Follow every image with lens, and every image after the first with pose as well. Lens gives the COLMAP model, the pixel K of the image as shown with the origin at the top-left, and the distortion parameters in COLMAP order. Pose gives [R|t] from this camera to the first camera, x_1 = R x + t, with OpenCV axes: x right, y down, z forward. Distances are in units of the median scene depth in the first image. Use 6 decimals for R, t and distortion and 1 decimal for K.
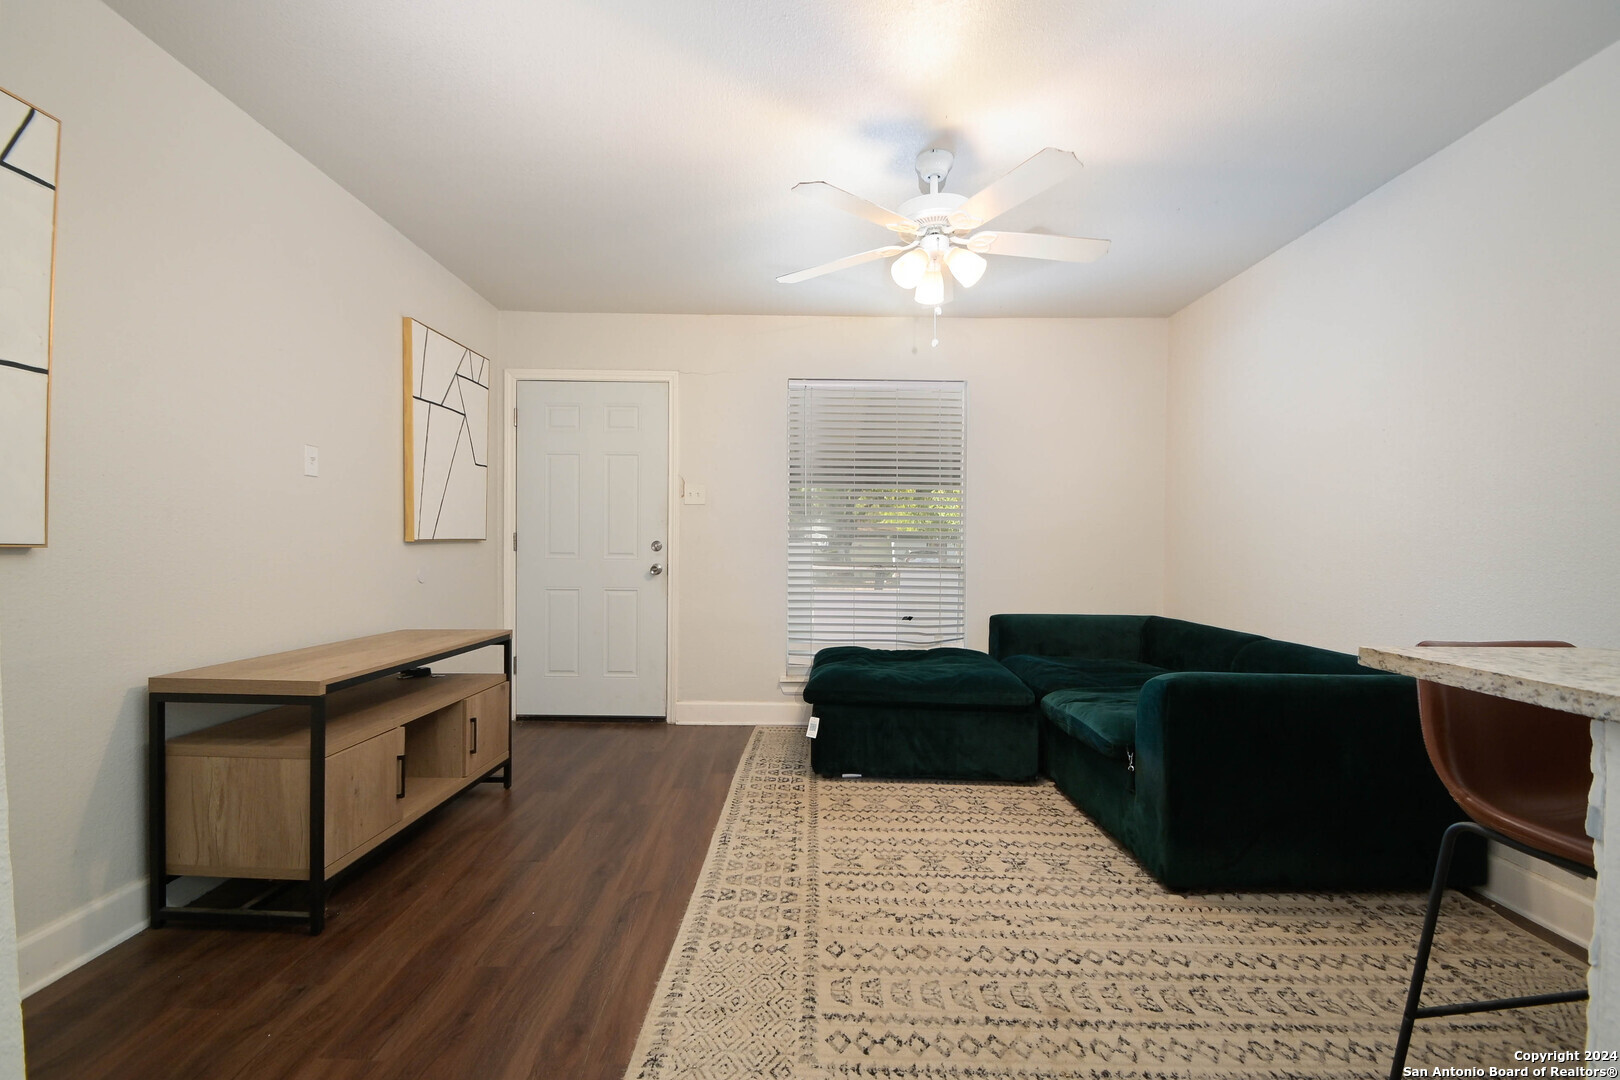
lens RADIAL K [[703.8, 0, 799.4], [0, 703.8, 540.7], [0, 0, 1]] dist [0.006060, -0.001218]
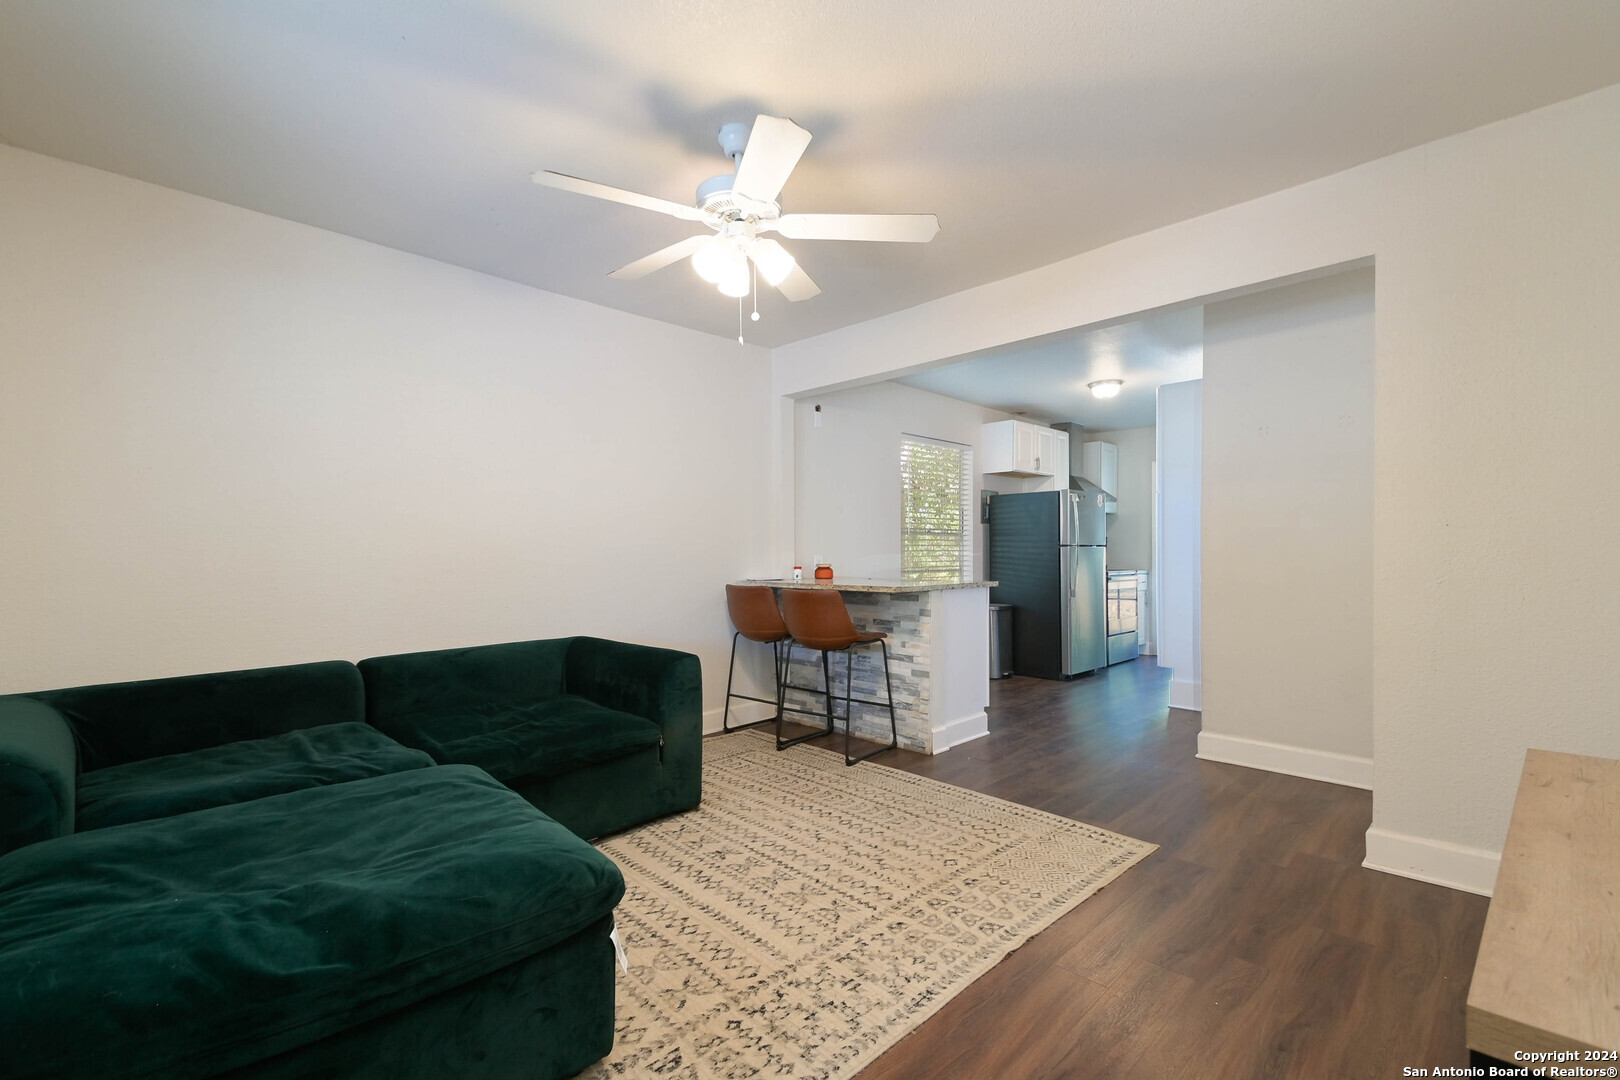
lens RADIAL K [[703.8, 0, 778.0], [0, 703.8, 545.7], [0, 0, 1]] dist [0.006060, -0.001218]
pose [[-0.691654, 0.006017, 0.722204, -0.533161], [-0.002845, 0.999935, -0.011055, -0.004527], [-0.722224, -0.009701, -0.691591, 1.670586]]
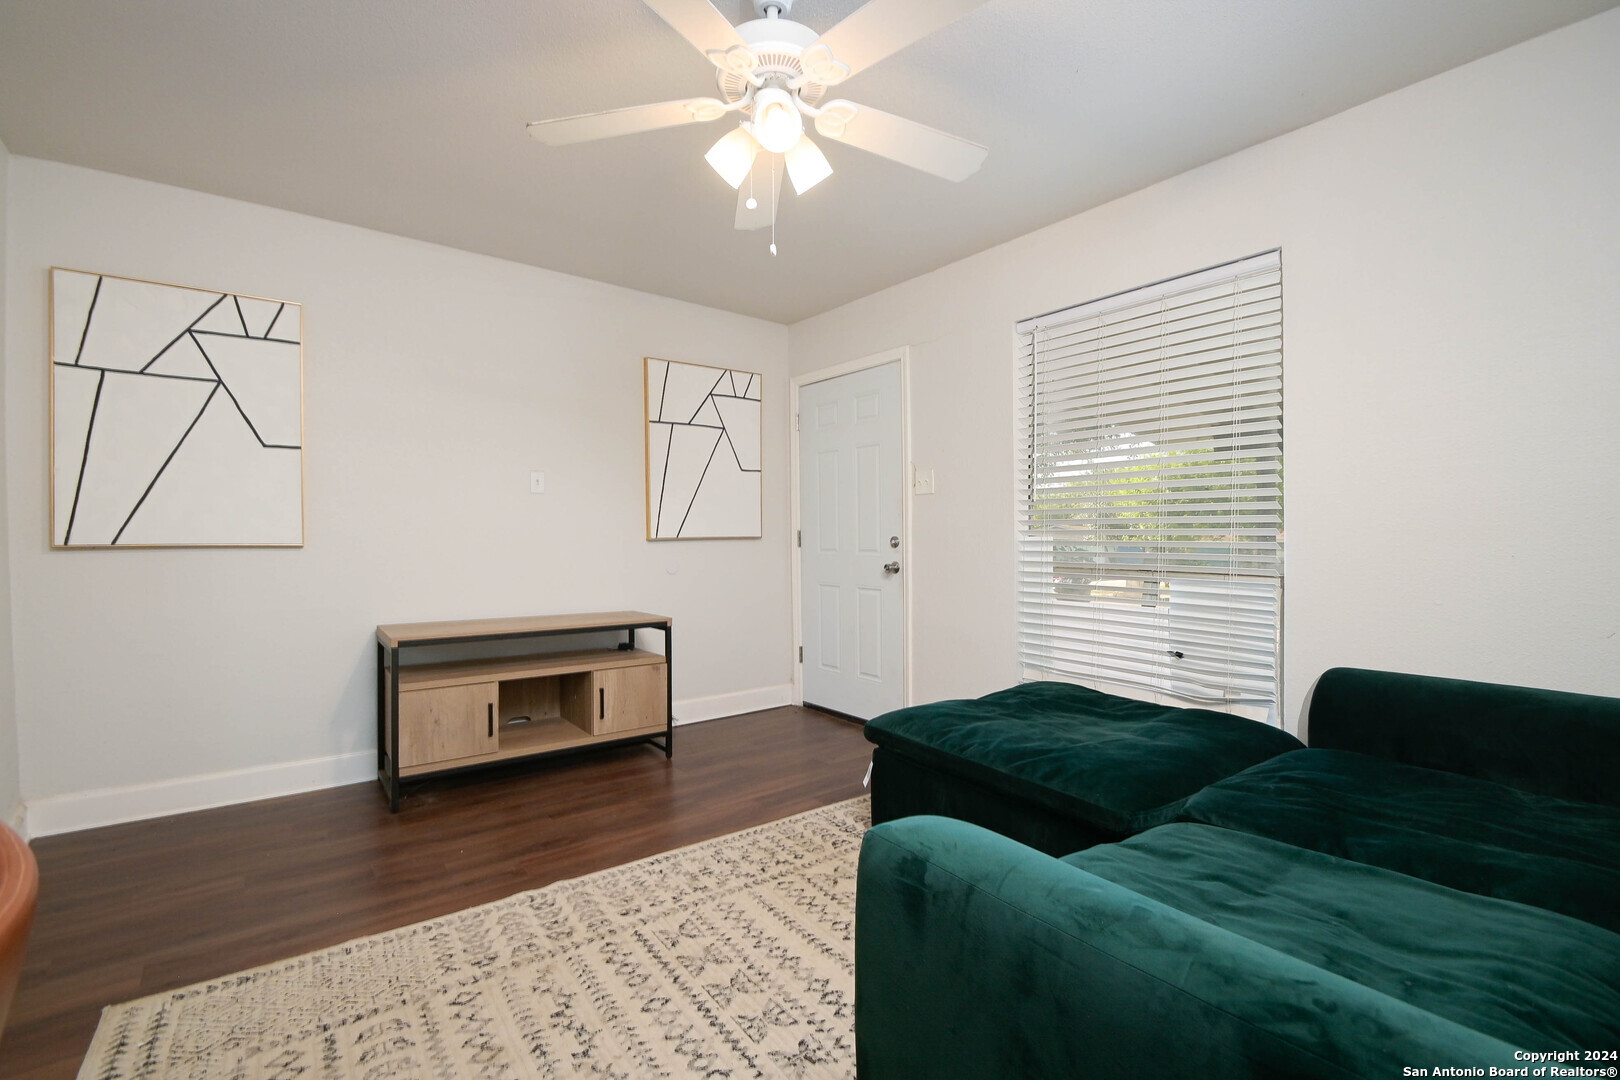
lens RADIAL K [[703.8, 0, 797.4], [0, 703.8, 545.0], [0, 0, 1]] dist [0.006060, -0.001218]
pose [[0.617429, 0.000449, -0.786627, 0.783058], [0.012697, 0.999864, 0.010537, 0.000224], [0.786524, -0.016494, 0.617339, 0.608343]]
